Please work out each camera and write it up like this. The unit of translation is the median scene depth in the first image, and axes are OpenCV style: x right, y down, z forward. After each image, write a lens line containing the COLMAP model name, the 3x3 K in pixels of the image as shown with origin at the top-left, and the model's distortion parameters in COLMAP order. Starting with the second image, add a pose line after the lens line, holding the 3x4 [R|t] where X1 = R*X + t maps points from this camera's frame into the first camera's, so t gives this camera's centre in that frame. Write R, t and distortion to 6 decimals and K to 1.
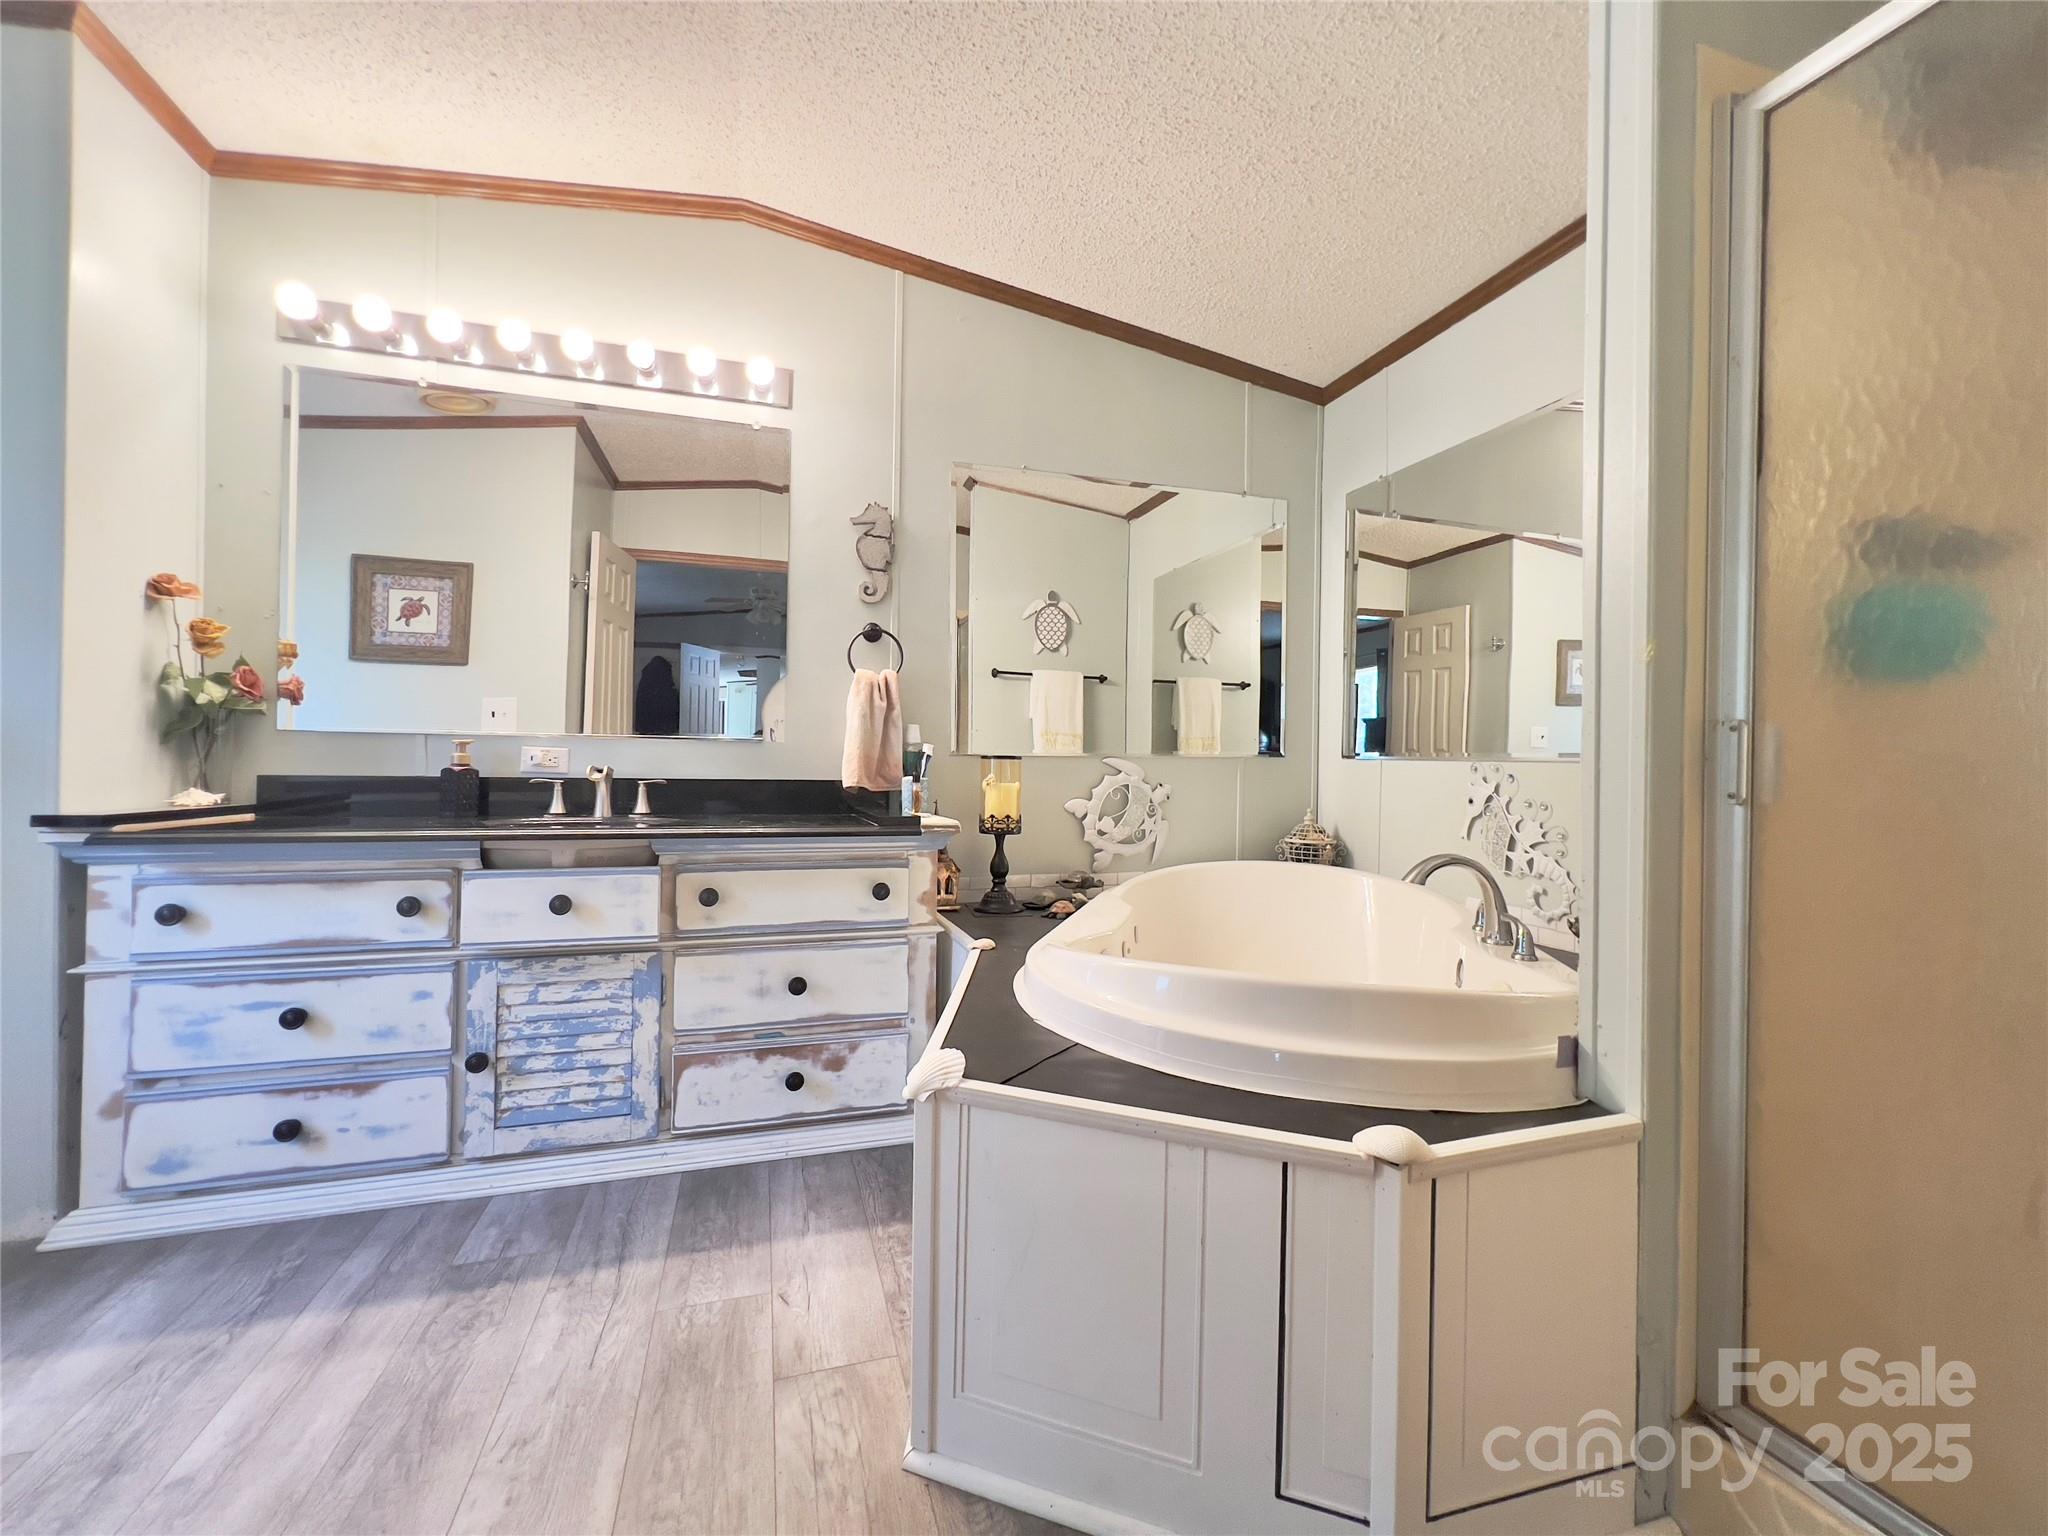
lens RADIAL K [[822.0, 0, 1023.3], [0, 822.0, 766.2], [0, 0, 1]] dist [-0.004036, 0.001493]
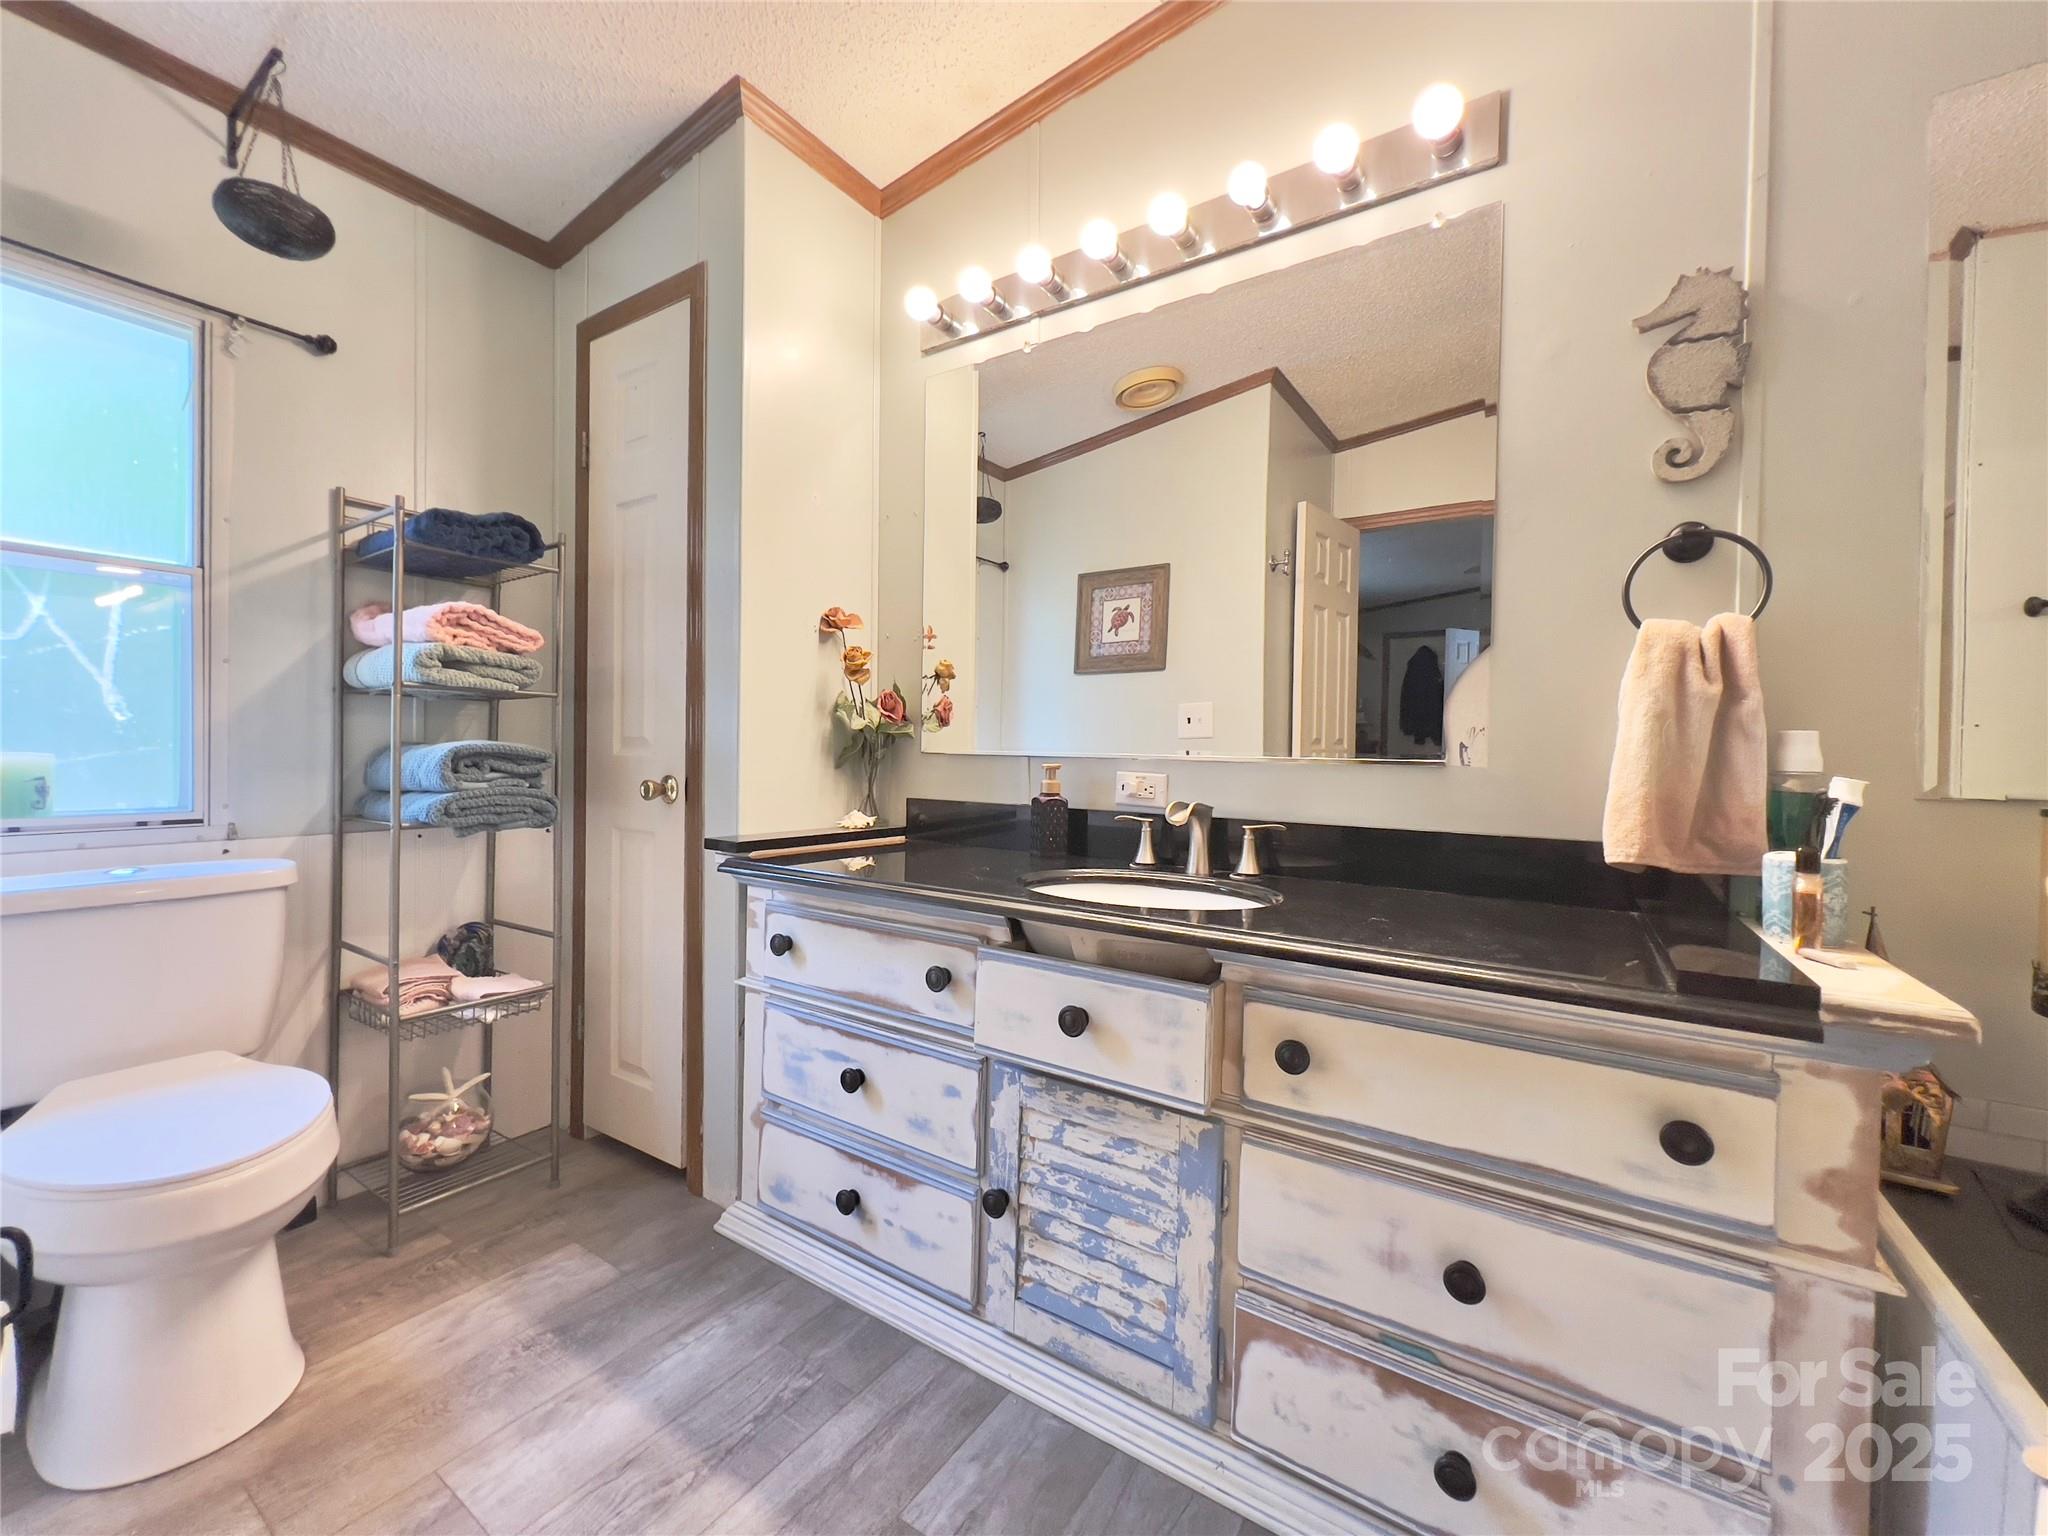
lens RADIAL K [[822.0, 0, 1019.3], [0, 822.0, 759.4], [0, 0, 1]] dist [-0.004036, 0.001493]
pose [[0.620406, 0.008520, -0.784234, -0.059201], [-0.006979, 0.999961, 0.005343, -0.042310], [0.784250, 0.002158, 0.620442, 0.482893]]
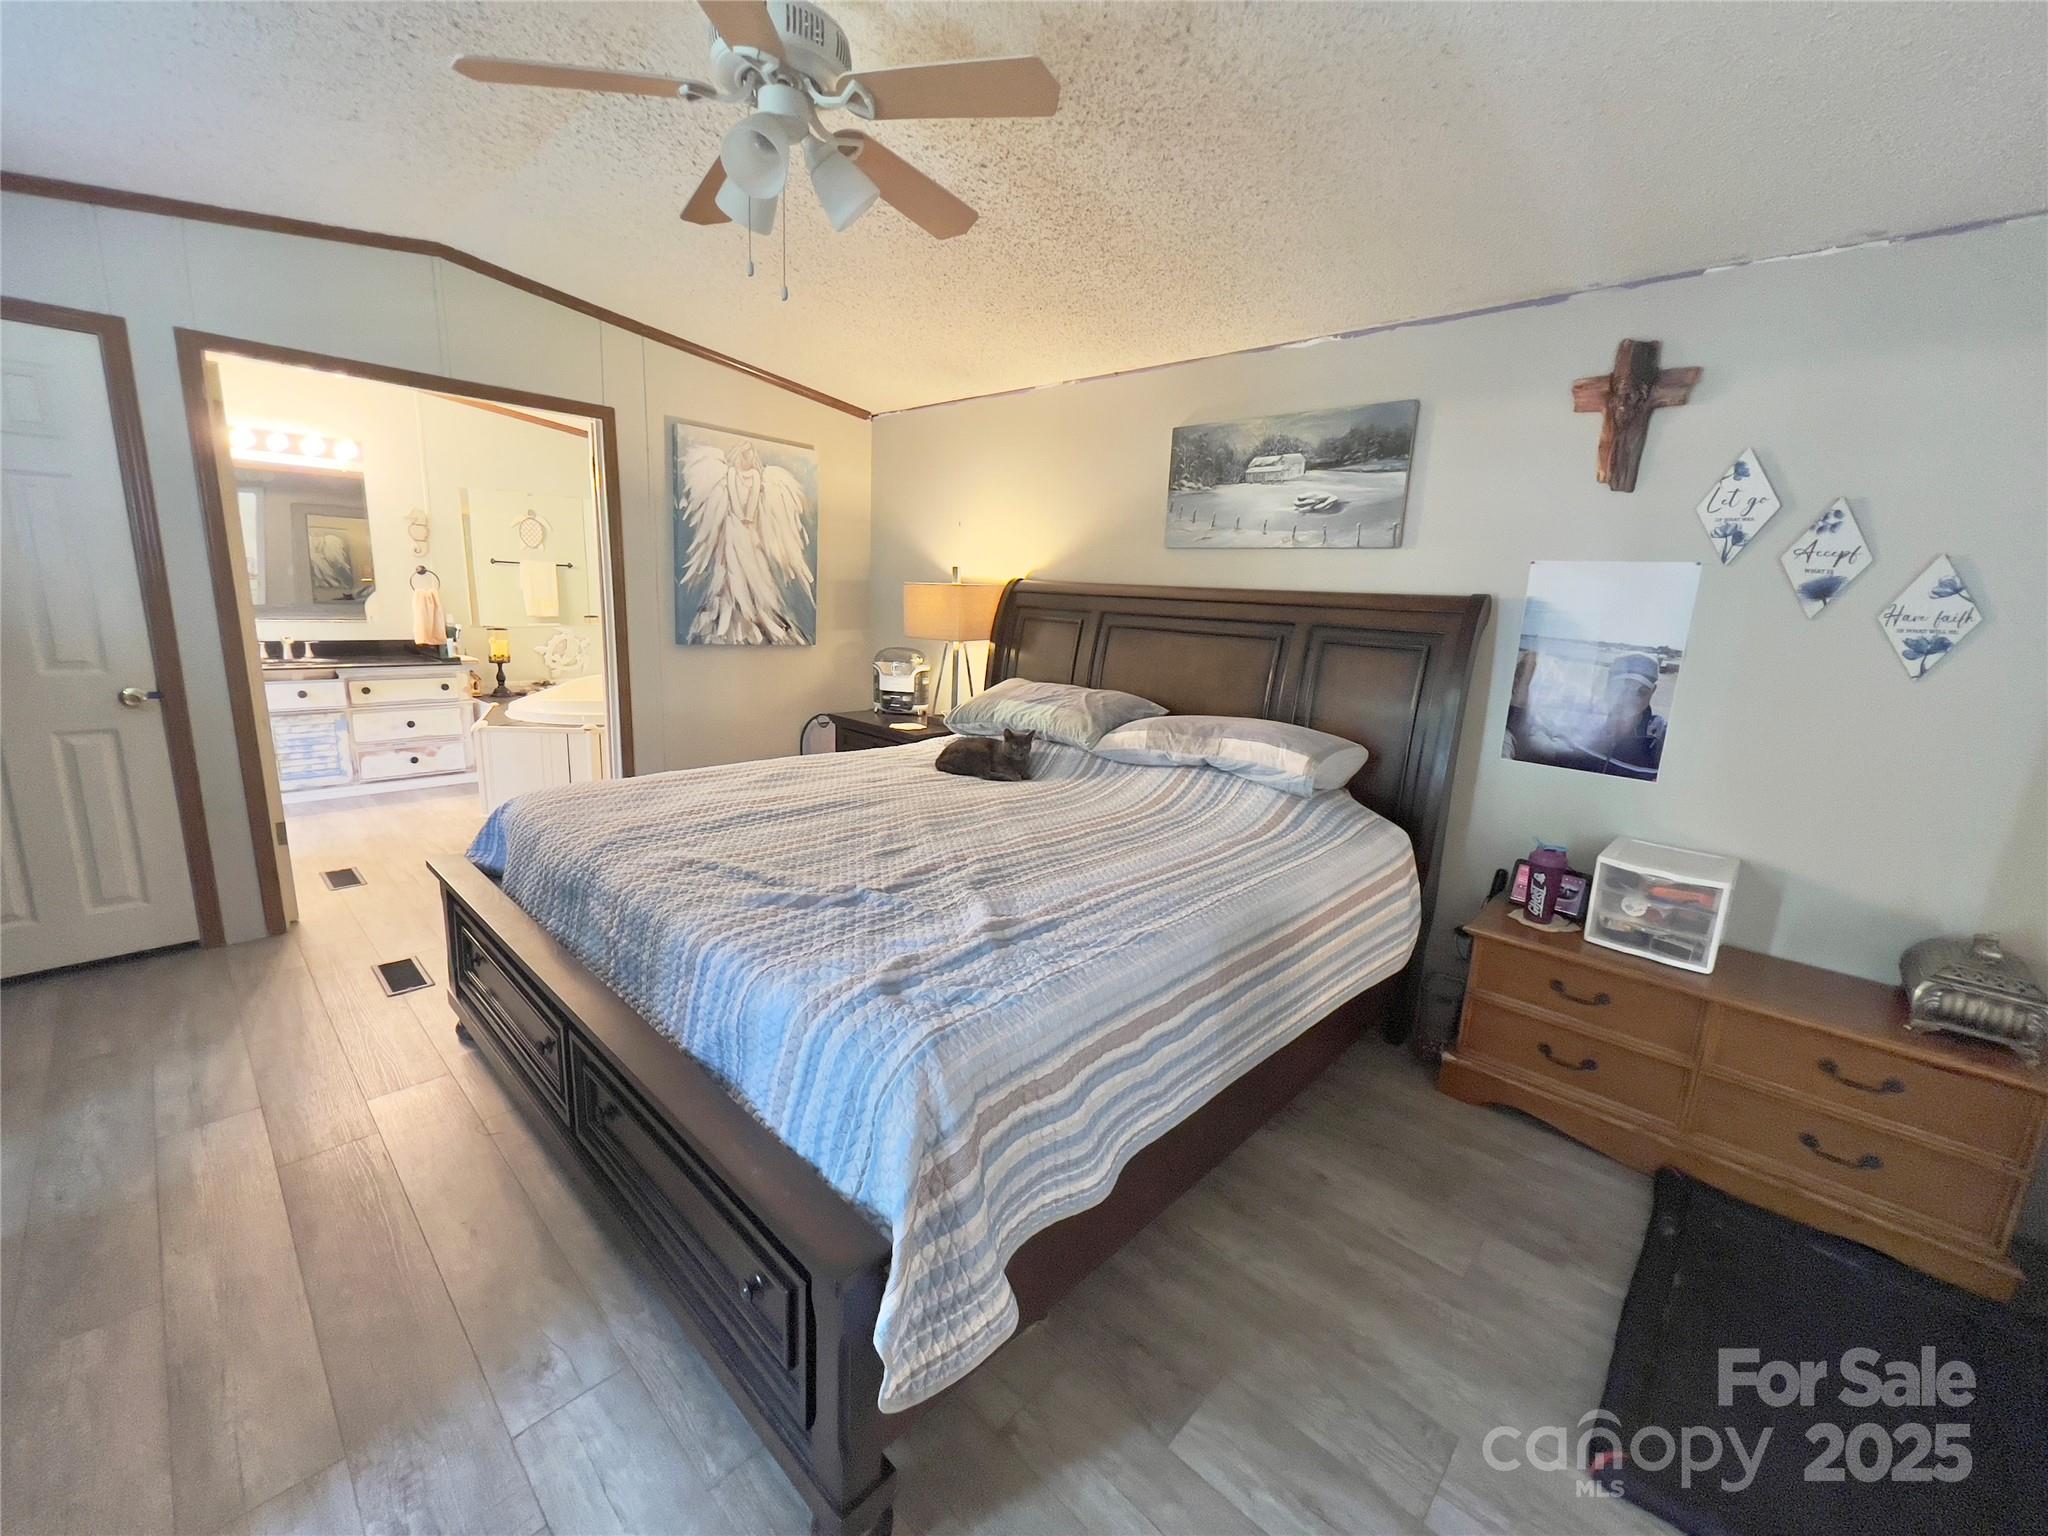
lens RADIAL K [[822.9, 0, 1014.9], [0, 822.9, 762.4], [0, 0, 1]] dist [-0.004669, 0.002396]
pose [[0.877195, -0.071299, 0.474811, 0.152883], [-0.035600, 0.976532, 0.212410, -0.226918], [-0.478813, -0.203228, 0.854071, -2.092866]]
